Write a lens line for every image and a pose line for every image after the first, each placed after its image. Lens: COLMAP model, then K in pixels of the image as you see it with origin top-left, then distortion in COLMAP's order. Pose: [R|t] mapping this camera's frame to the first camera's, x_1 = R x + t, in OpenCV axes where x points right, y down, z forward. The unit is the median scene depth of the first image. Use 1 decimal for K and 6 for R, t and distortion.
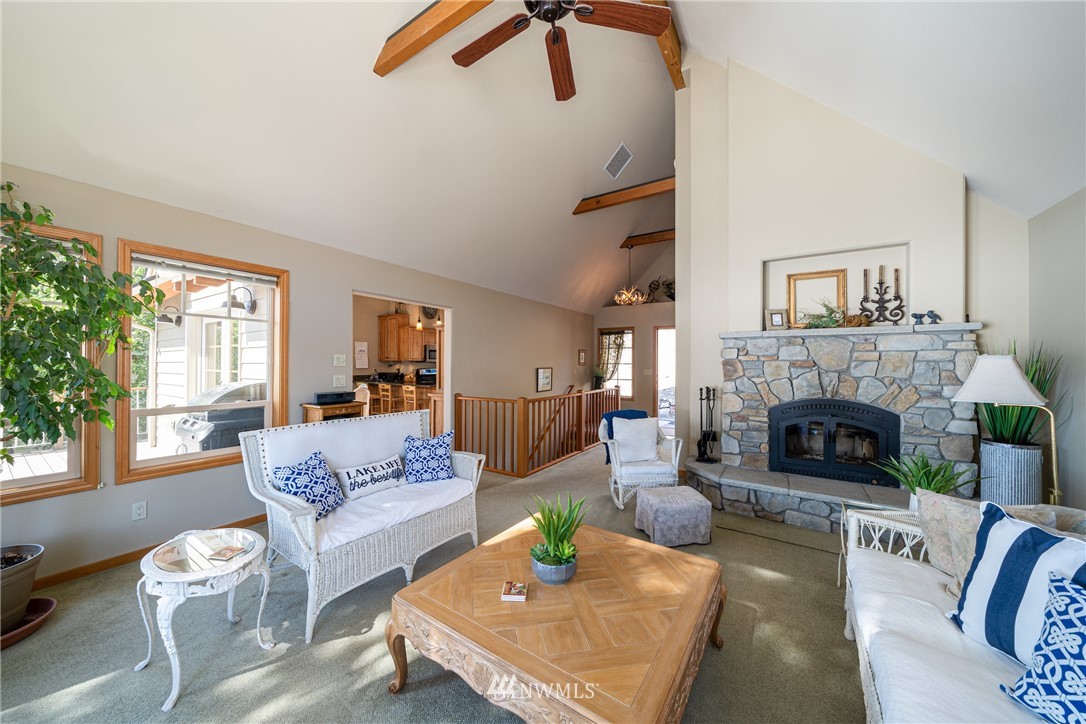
lens RADIAL K [[382.0, 0, 535.0], [0, 382.0, 359.2], [0, 0, 1]] dist [-0.001247, -0.000047]
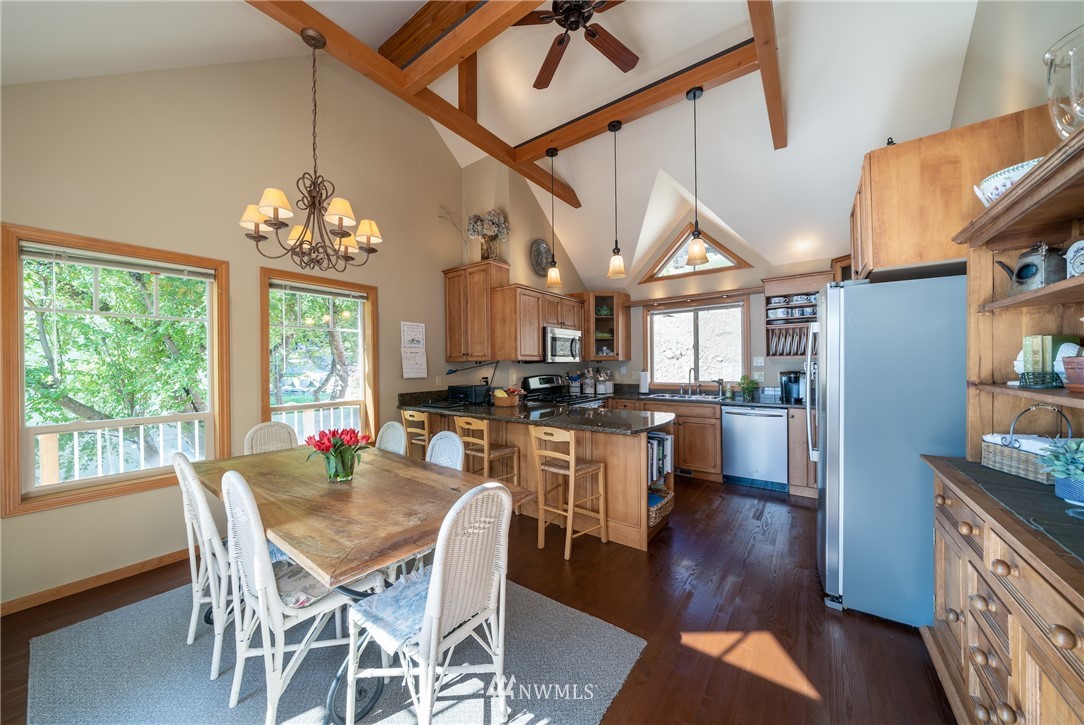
lens RADIAL K [[381.3, 0, 534.1], [0, 381.3, 359.8], [0, 0, 1]] dist [-0.001247, -0.000047]
pose [[0.994724, -0.021295, 0.100356, -0.347989], [0.022044, 0.999737, -0.006368, 0.006830], [-0.100194, 0.008547, 0.994931, 0.519024]]
